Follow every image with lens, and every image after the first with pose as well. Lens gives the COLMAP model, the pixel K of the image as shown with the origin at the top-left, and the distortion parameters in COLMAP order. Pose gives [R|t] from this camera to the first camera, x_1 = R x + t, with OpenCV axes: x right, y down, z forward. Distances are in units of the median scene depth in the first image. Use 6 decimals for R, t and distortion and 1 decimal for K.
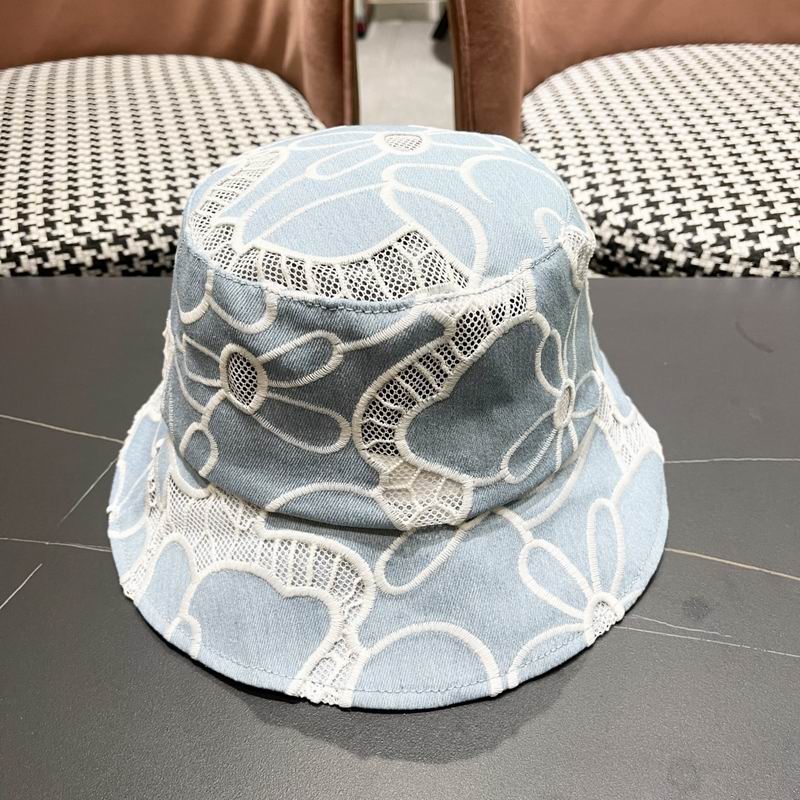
lens RADIAL K [[794.0, 0, 399.3], [0, 794.0, 409.1], [0, 0, 1]] dist [0.014197, 0.000000]
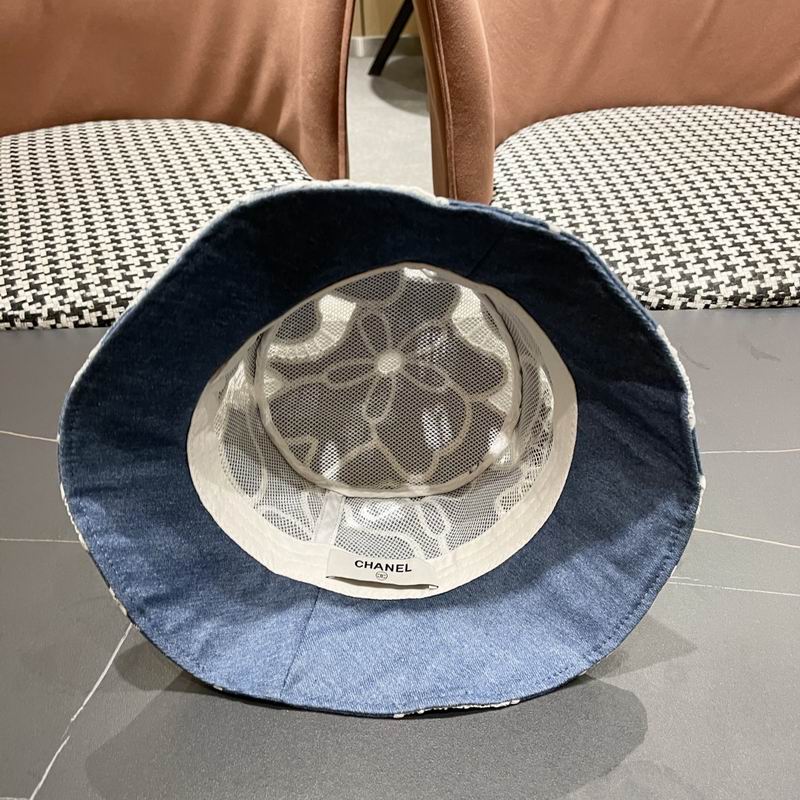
lens RADIAL K [[794.0, 0, 397.7], [0, 794.0, 406.8], [0, 0, 1]] dist [0.014197, 0.000000]
pose [[0.995496, -0.043221, 0.084376, -0.118022], [0.044902, 0.998827, -0.018120, -0.008611], [-0.083494, 0.021827, 0.996269, -0.196021]]
